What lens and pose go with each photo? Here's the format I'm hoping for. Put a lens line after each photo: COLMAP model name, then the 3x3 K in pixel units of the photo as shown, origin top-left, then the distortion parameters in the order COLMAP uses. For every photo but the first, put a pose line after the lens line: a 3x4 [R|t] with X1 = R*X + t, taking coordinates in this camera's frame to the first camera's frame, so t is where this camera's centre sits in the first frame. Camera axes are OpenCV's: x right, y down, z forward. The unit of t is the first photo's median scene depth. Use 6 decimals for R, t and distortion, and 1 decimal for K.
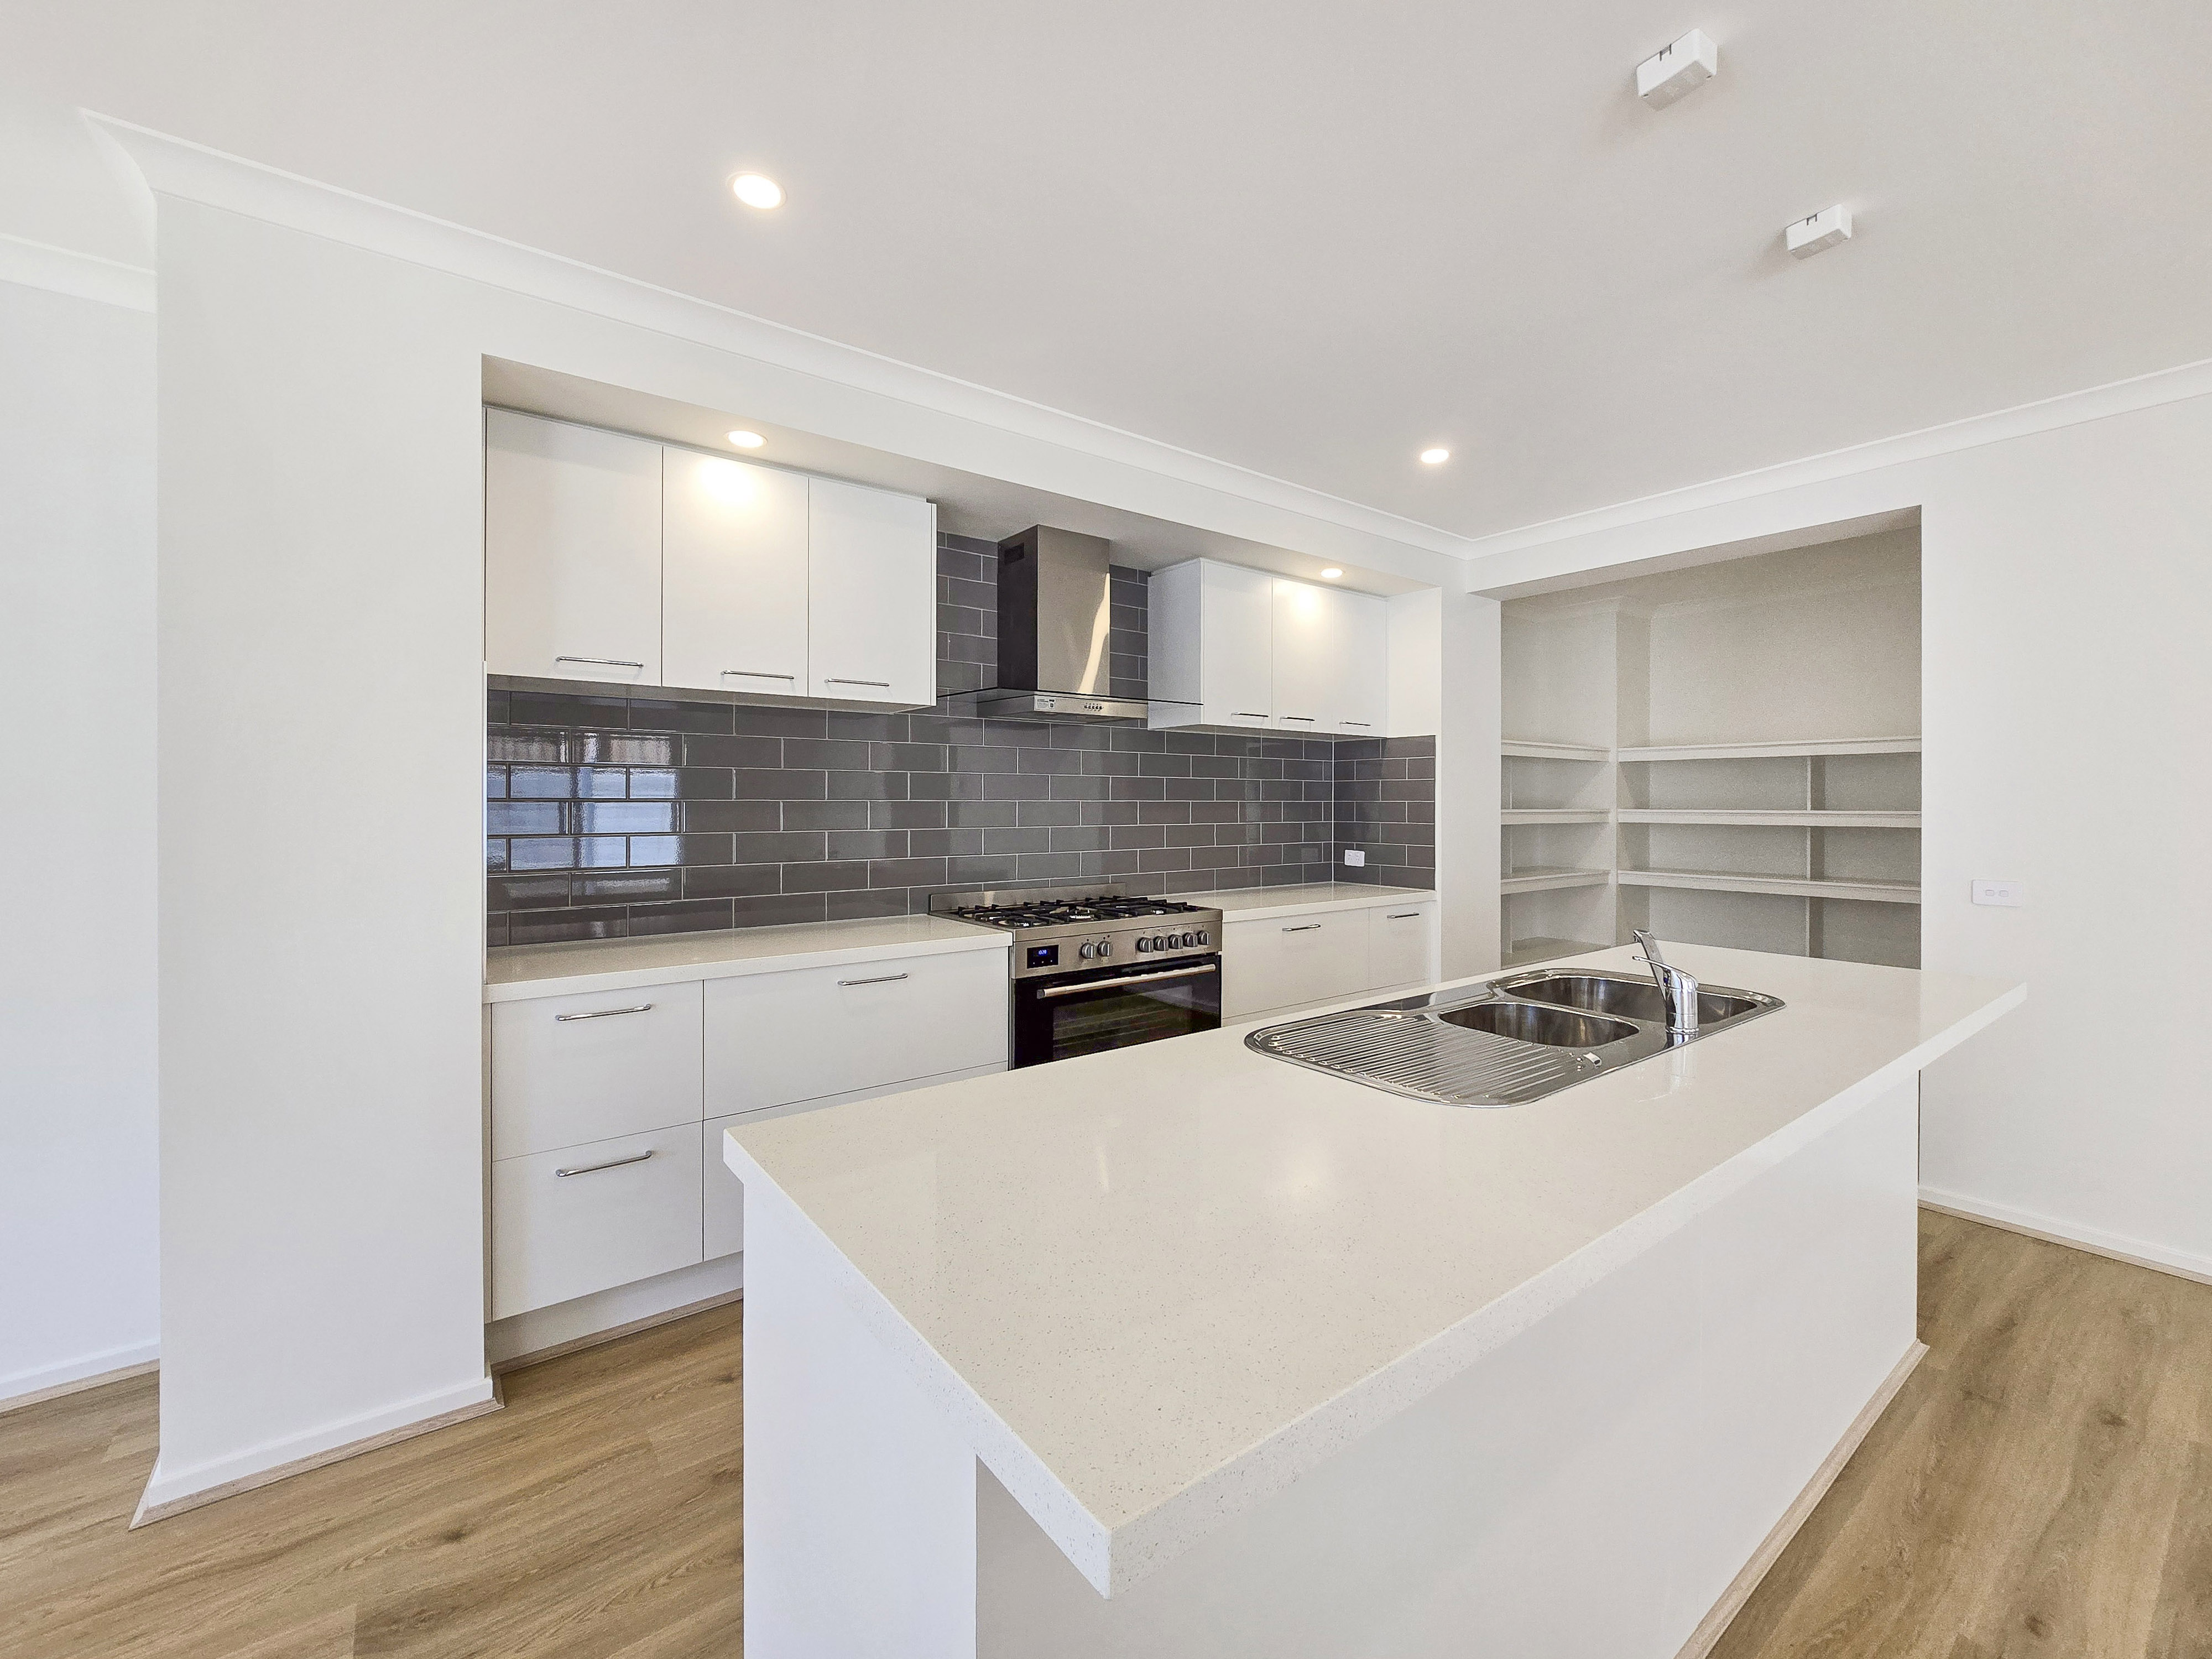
lens RADIAL K [[927.8, 0, 1096.0], [0, 927.8, 799.3], [0, 0, 1]] dist [-0.002833, 0.000820]
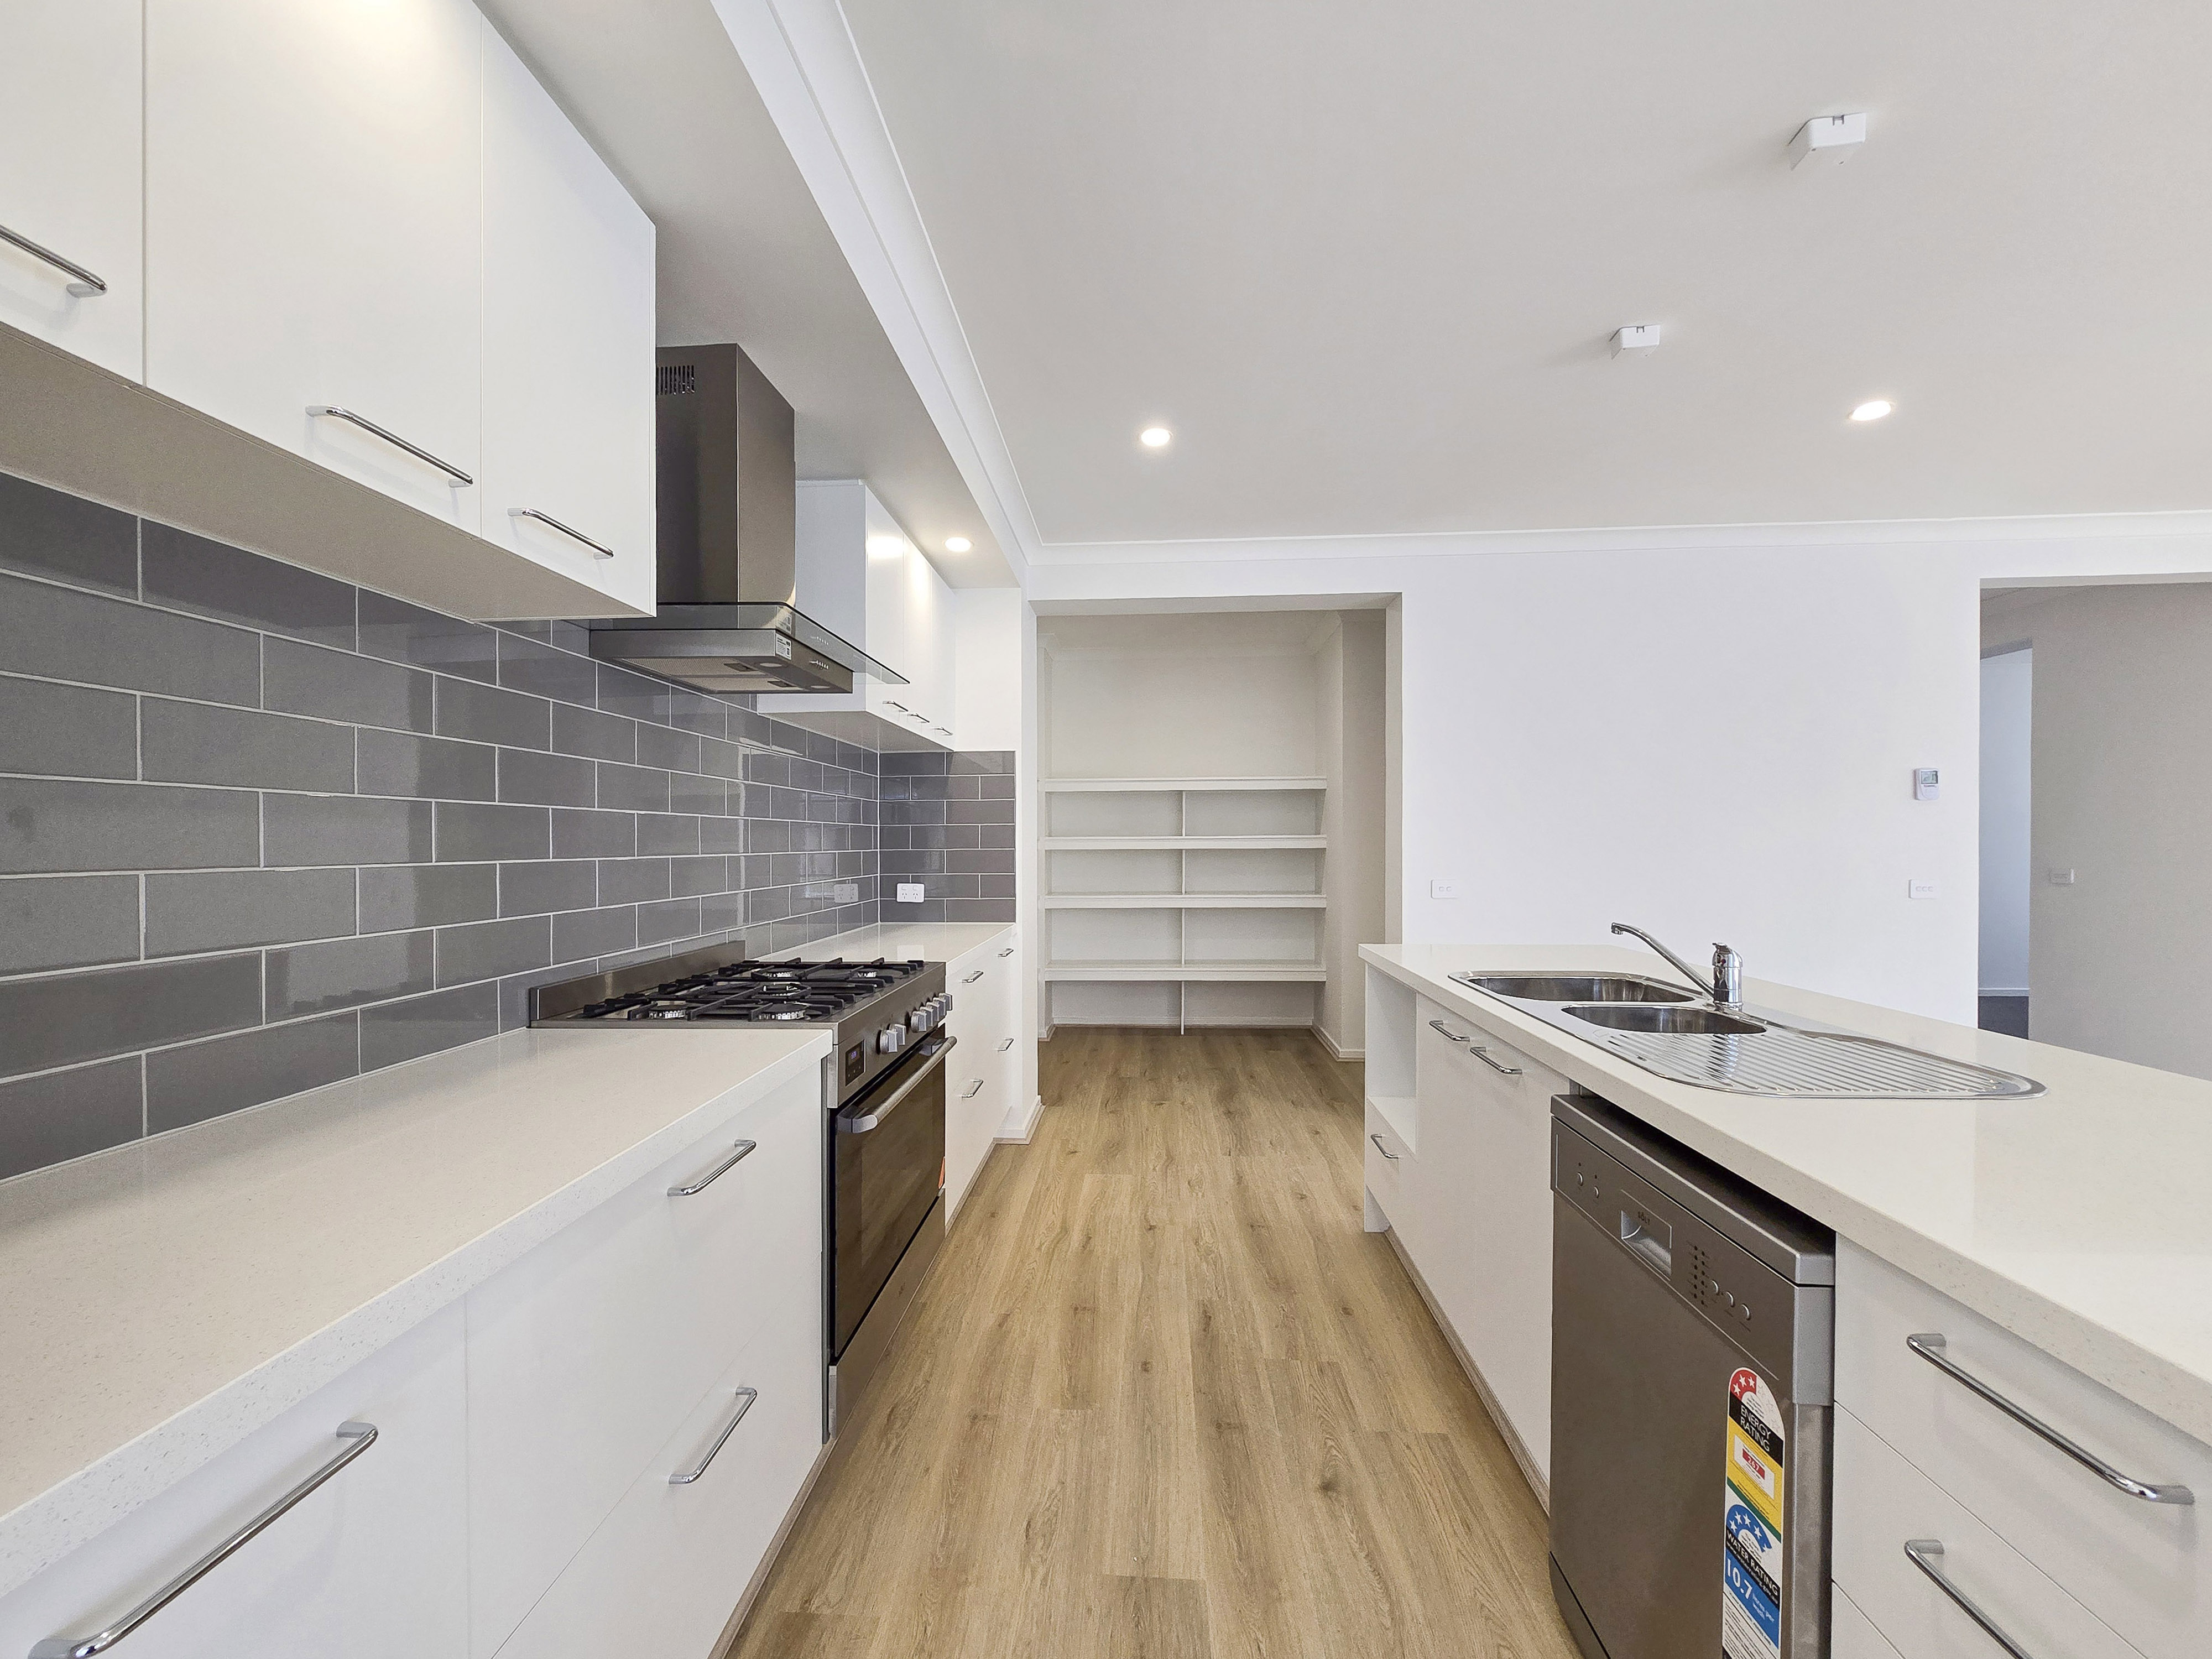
lens RADIAL K [[979.3, 0, 1110.4], [0, 979.3, 848.6], [0, 0, 1]] dist [0.002719, 0.000250]
pose [[0.647595, -0.011450, 0.761899, -0.277408], [0.006910, 0.999934, 0.009154, 0.016679], [-0.761953, -0.000663, 0.647632, 0.287600]]
